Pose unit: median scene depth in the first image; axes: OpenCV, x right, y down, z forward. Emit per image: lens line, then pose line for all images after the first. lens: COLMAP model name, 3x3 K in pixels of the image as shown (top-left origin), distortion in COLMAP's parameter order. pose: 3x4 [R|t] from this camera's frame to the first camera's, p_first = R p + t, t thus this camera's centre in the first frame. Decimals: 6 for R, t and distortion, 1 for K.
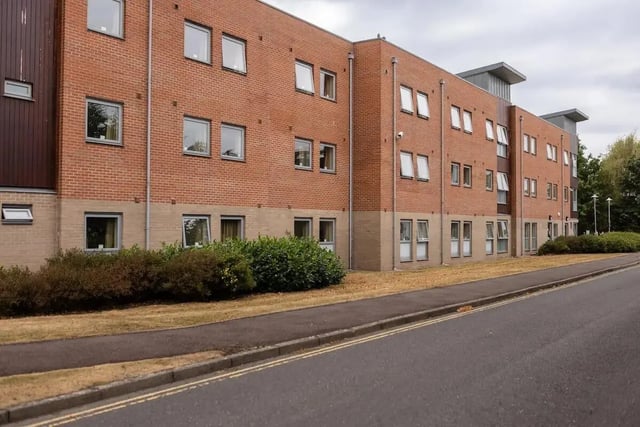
lens RADIAL K [[692.6, 0, 320.8], [0, 692.6, 186.6], [0, 0, 1]] dist [-0.019204, -0.008509]
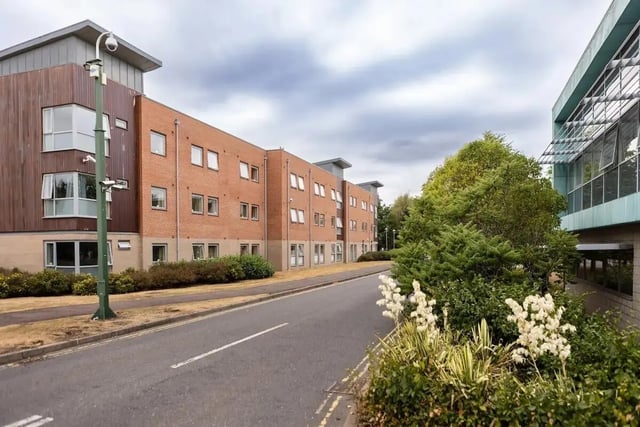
lens RADIAL K [[692.6, 0, 320.8], [0, 692.6, 186.6], [0, 0, 1]] dist [-0.019204, -0.008509]
pose [[0.961756, 0.015199, 0.273486, -0.328733], [-0.010345, 0.999763, -0.019180, -0.075580], [-0.273712, 0.015617, 0.961685, -0.862406]]
